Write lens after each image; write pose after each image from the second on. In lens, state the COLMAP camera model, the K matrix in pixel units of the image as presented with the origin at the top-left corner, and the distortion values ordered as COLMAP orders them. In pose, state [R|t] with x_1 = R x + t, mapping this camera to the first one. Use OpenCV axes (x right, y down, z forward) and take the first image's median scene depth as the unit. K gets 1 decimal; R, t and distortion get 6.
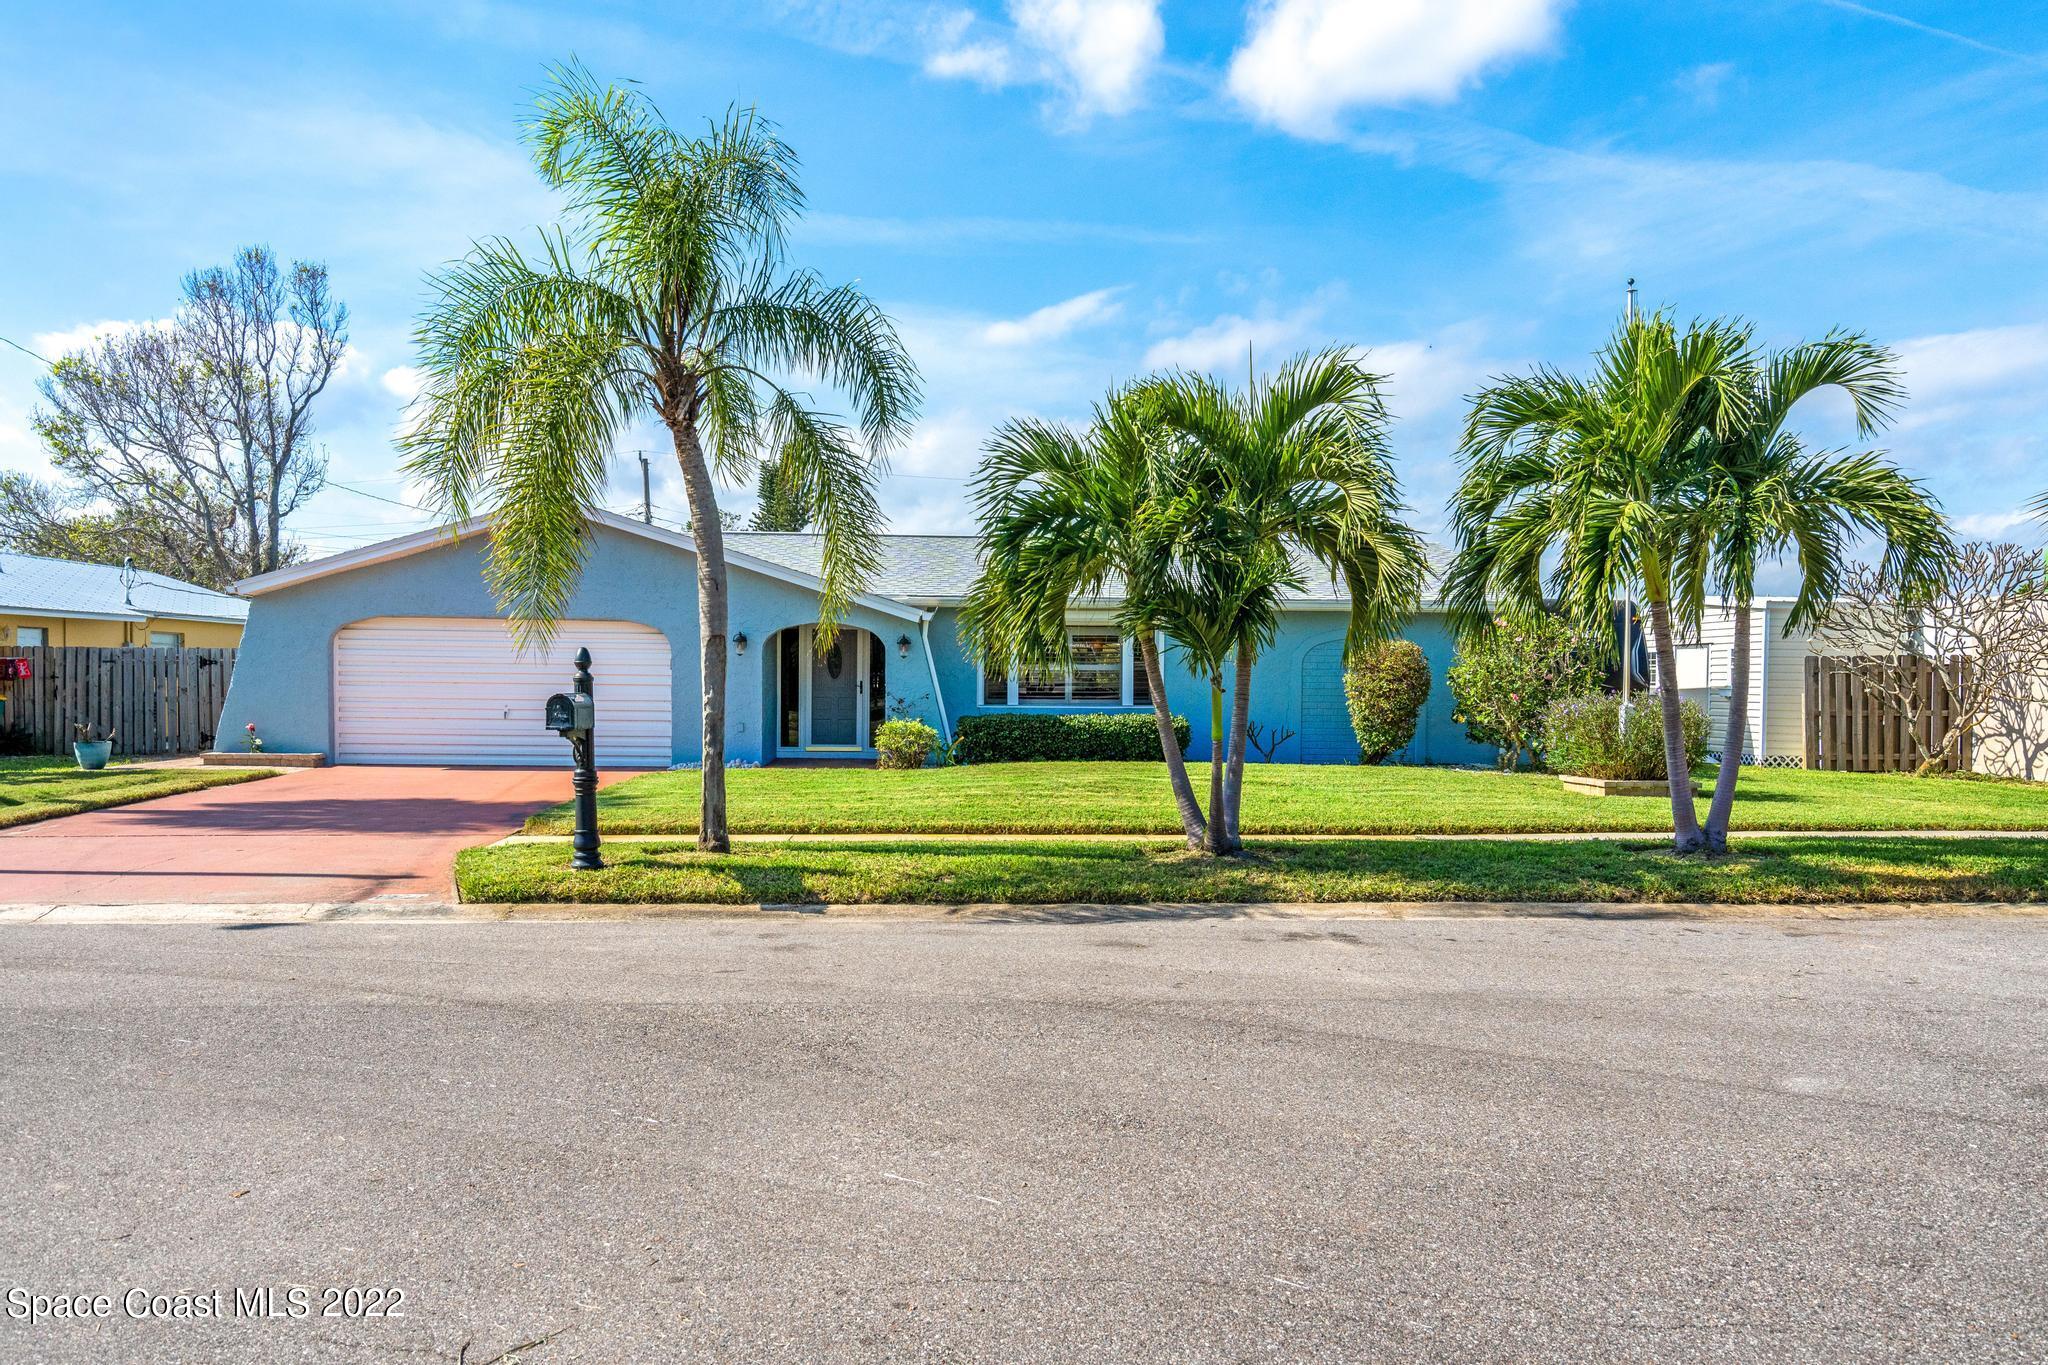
lens RADIAL K [[1472.9, 0, 1028.4], [0, 1472.9, 704.9], [0, 0, 1]] dist [0.082665, 0.003687]
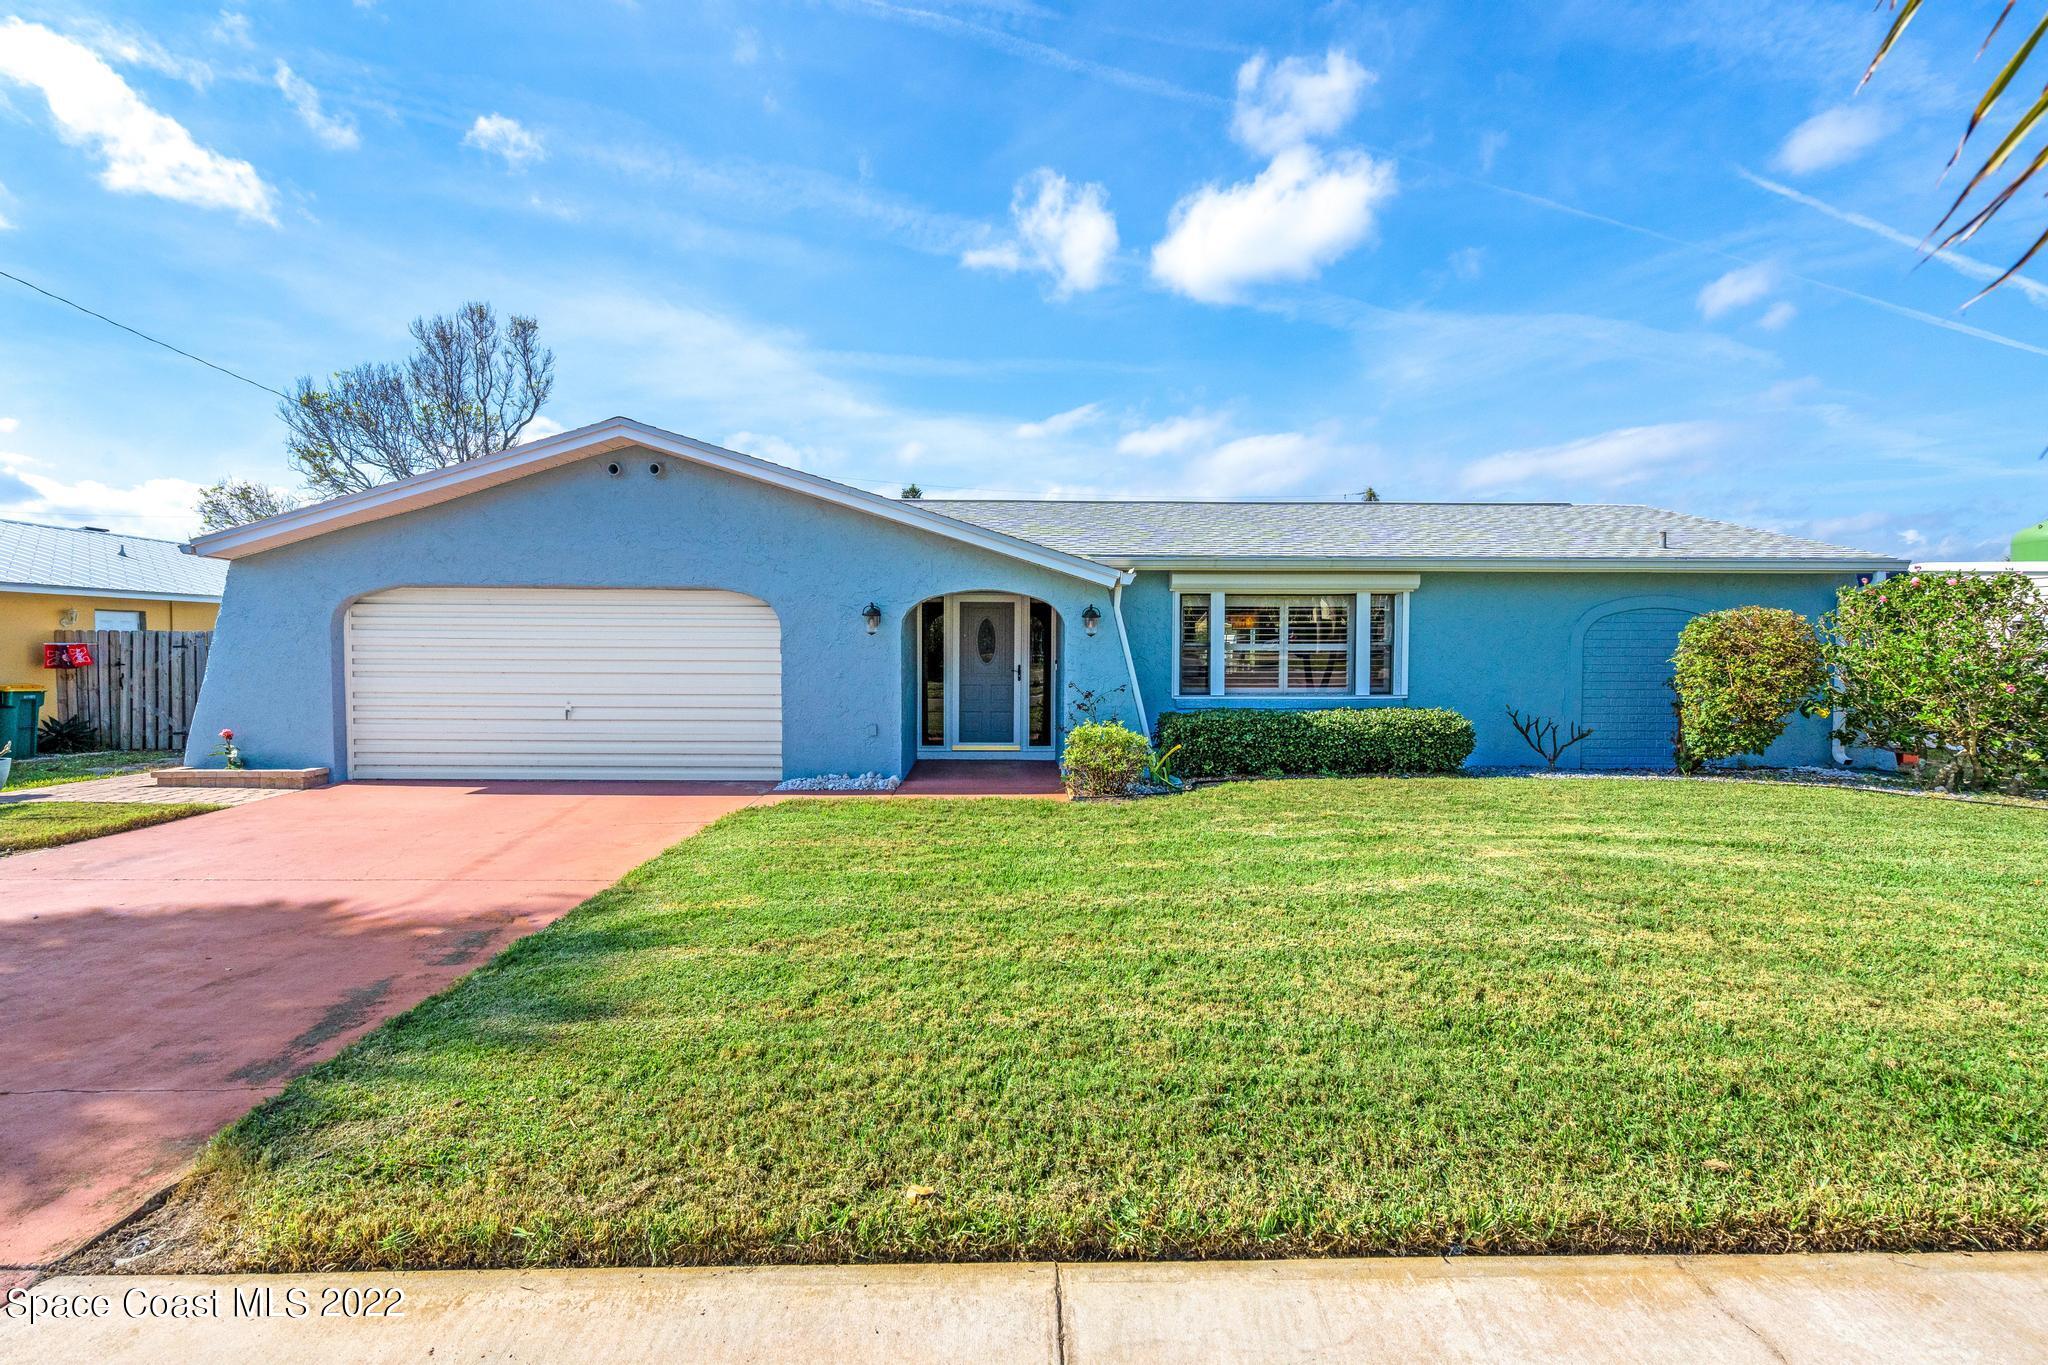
lens RADIAL K [[930.6, 0, 1017.3], [0, 930.6, 673.7], [0, 0, 1]] dist [-0.005215, 0.000416]
pose [[0.999536, -0.003979, -0.030198, -0.094392], [0.004254, 0.999950, 0.009046, -0.015200], [0.030160, -0.009170, 0.999503, 0.468063]]
